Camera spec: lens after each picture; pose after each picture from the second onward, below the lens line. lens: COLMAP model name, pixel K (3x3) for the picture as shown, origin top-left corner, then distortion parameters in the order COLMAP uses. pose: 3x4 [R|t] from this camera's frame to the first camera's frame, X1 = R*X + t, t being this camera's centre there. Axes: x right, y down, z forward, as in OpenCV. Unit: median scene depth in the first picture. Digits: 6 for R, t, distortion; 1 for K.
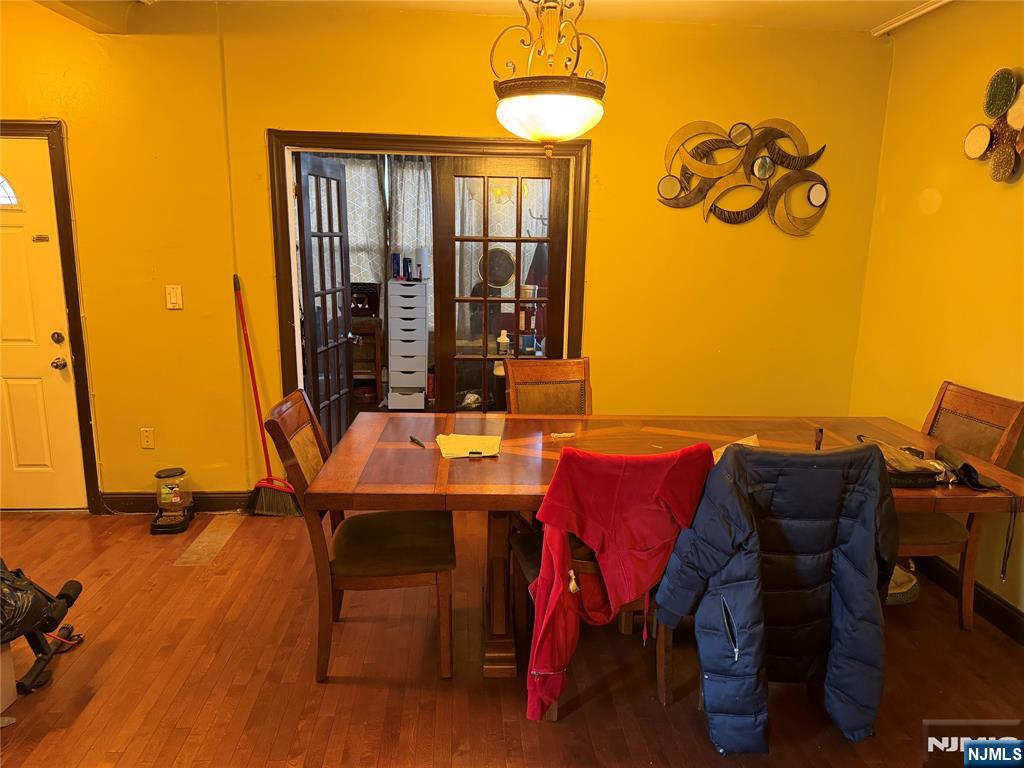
lens RADIAL K [[715.0, 0, 510.0], [0, 715.0, 393.0], [0, 0, 1]] dist [0.005950, -0.007859]
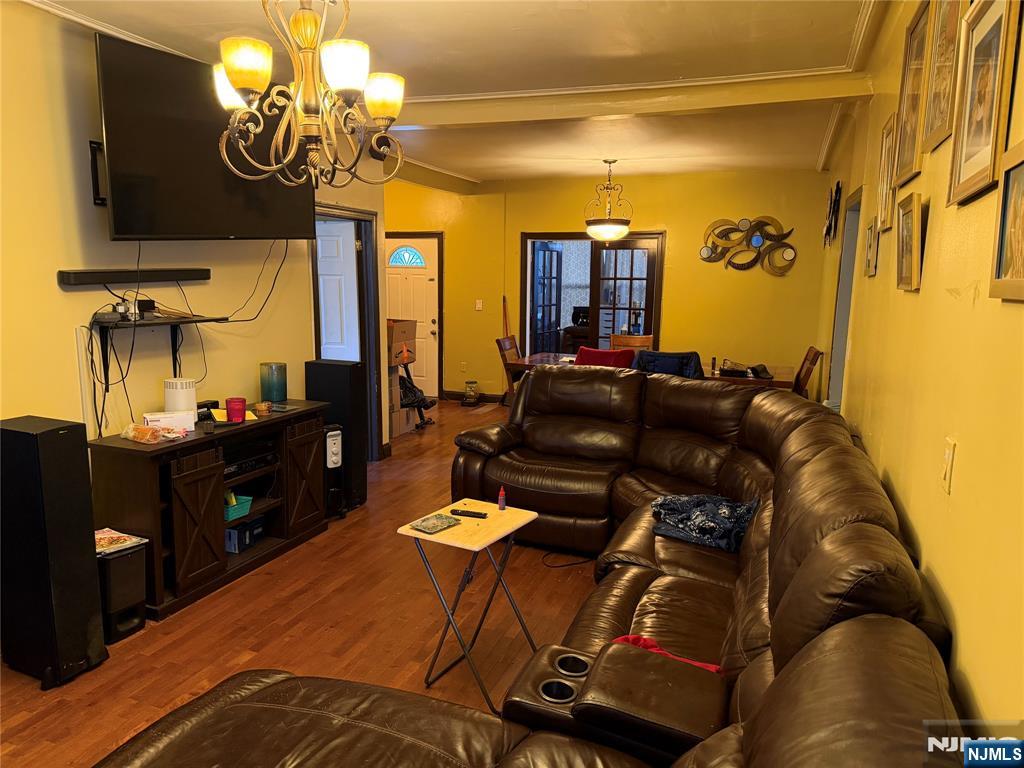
lens RADIAL K [[715.0, 0, 509.7], [0, 715.0, 383.7], [0, 0, 1]] dist [0.005950, -0.007859]
pose [[0.905397, 0.053762, -0.421148, 0.584018], [-0.083959, 0.995033, -0.053477, 0.225647], [0.416181, 0.083777, 0.905414, -0.988014]]
